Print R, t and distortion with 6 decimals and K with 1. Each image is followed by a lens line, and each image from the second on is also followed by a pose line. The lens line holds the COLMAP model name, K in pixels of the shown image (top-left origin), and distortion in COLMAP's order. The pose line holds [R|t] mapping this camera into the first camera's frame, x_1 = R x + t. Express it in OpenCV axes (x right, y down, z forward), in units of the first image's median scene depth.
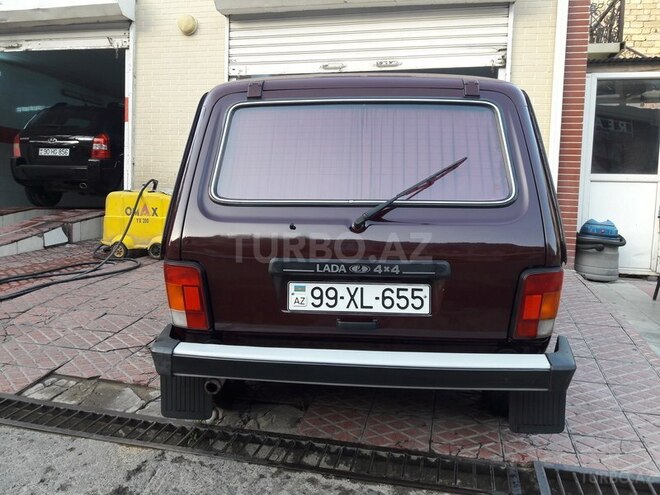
lens RADIAL K [[537.4, 0, 330.0], [0, 537.4, 247.5], [0, 0, 1]] dist [-0.000395, -0.012971]
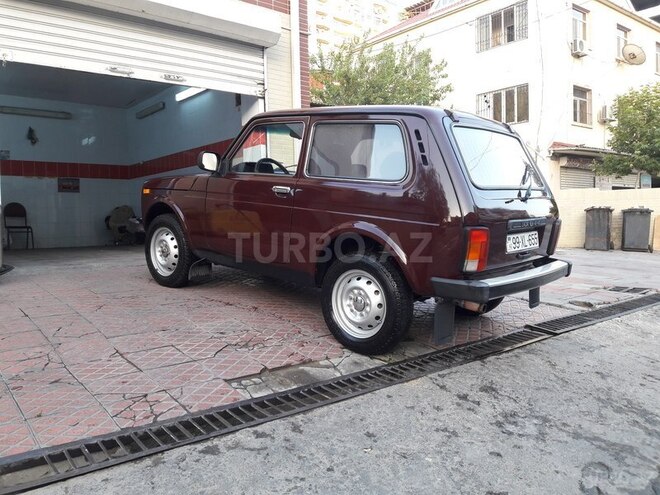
lens RADIAL K [[536.2, 0, 317.2], [0, 536.2, 257.5], [0, 0, 1]] dist [0.002869, 0.004197]
pose [[0.609871, -0.093575, 0.786956, -0.622229], [0.106549, 0.993671, 0.035582, 0.003284], [-0.785305, 0.062149, 0.615982, 0.153430]]
